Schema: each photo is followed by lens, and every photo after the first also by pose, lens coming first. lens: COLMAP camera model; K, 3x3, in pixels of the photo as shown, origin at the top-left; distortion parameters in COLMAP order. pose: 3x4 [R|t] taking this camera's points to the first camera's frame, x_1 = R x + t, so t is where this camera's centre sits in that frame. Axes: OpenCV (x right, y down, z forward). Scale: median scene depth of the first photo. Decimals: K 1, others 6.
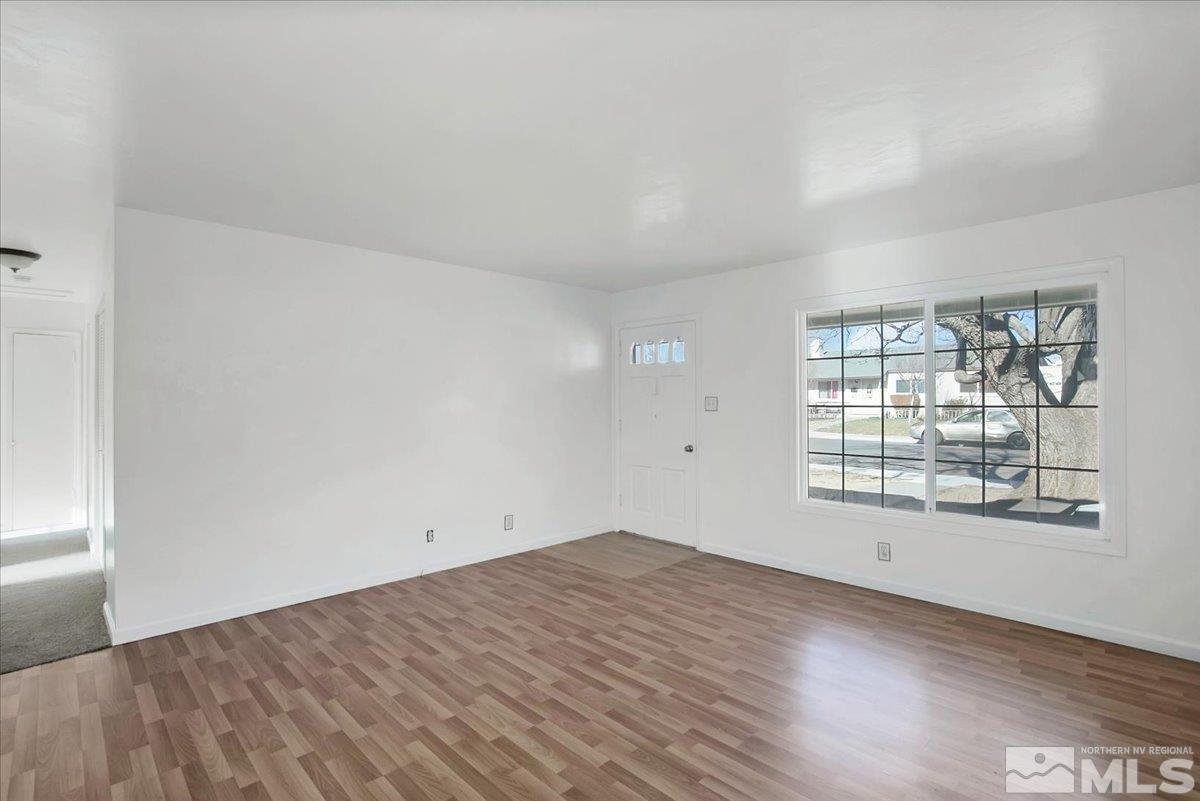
lens RADIAL K [[566.8, 0, 598.6], [0, 566.8, 401.8], [0, 0, 1]] dist [-0.003987, 0.001040]
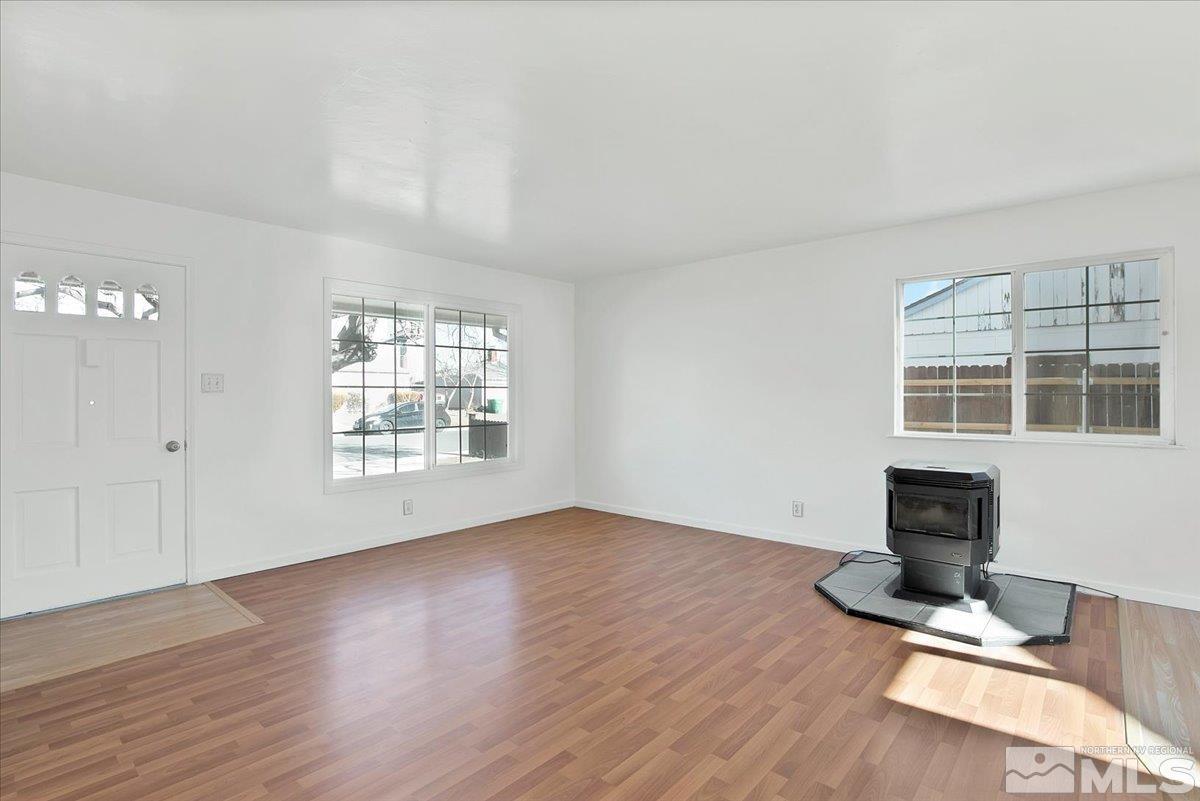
lens RADIAL K [[594.0, 0, 588.6], [0, 594.0, 397.5], [0, 0, 1]] dist [-0.007082, 0.001444]
pose [[-0.073550, 0.006021, 0.997273, -0.868082], [0.004445, 0.999974, -0.005710, 0.041601], [-0.997282, 0.004013, -0.073575, 0.771519]]
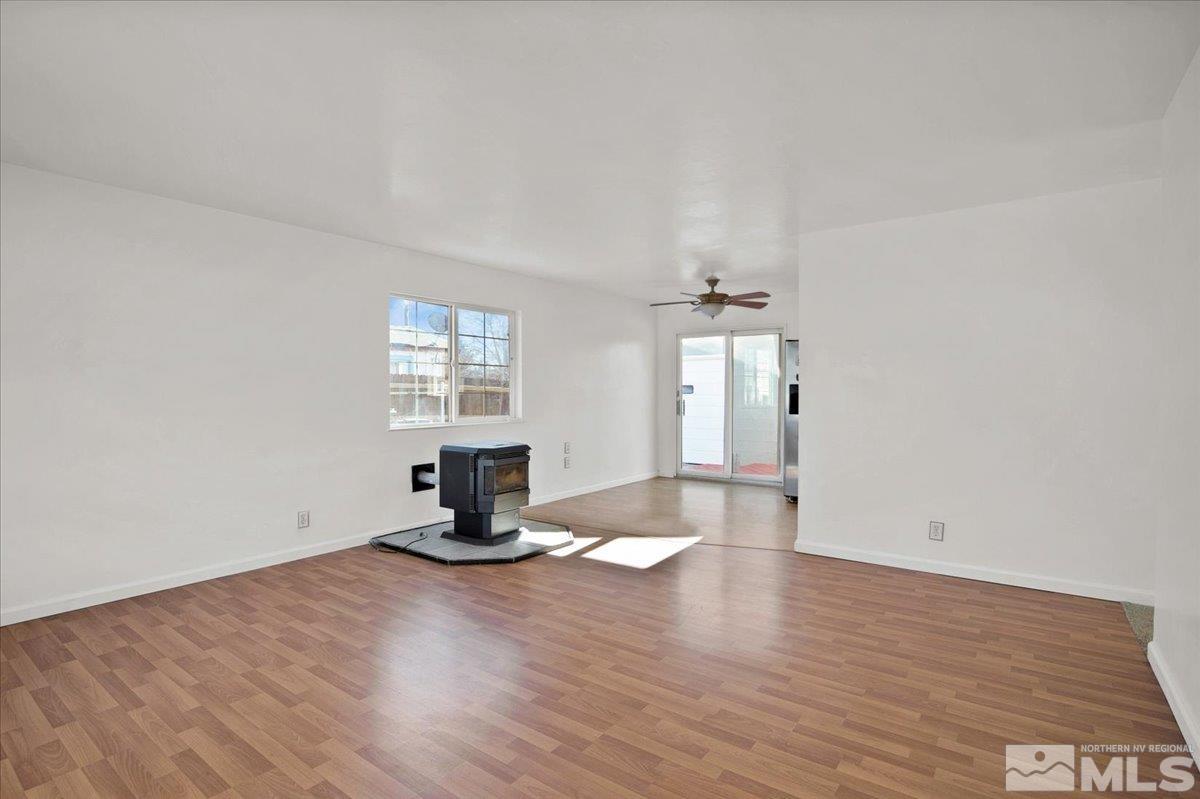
lens RADIAL K [[566.8, 0, 621.7], [0, 566.8, 396.2], [0, 0, 1]] dist [-0.003987, 0.001040]
pose [[-0.979714, 0.005878, -0.200315, 0.038380], [0.005423, 0.999981, 0.002822, 0.041629], [0.200328, 0.001678, -0.979728, 1.451922]]
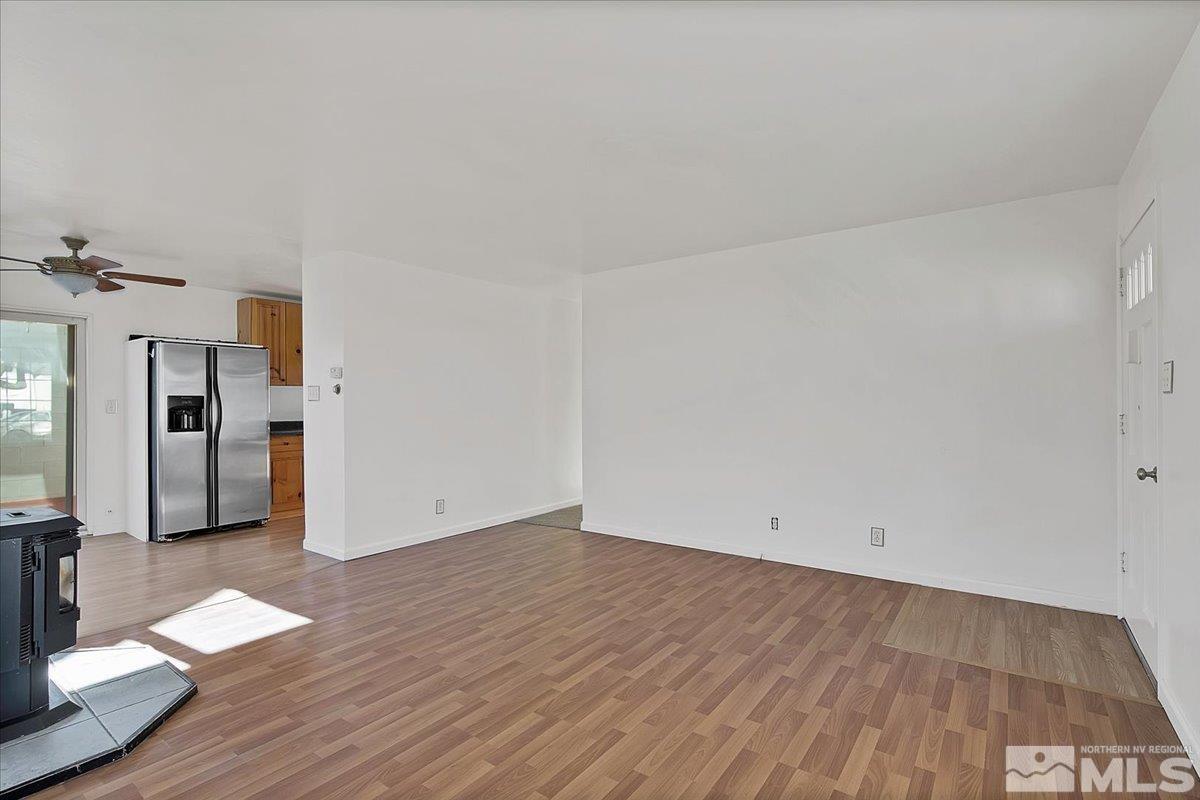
lens RADIAL K [[566.8, 0, 598.1], [0, 566.8, 397.6], [0, 0, 1]] dist [-0.003987, 0.001040]
pose [[0.174500, -0.005429, -0.984642, 0.774628], [0.002575, 0.999984, -0.005057, 0.027977], [0.984654, -0.001653, 0.174511, 0.660491]]
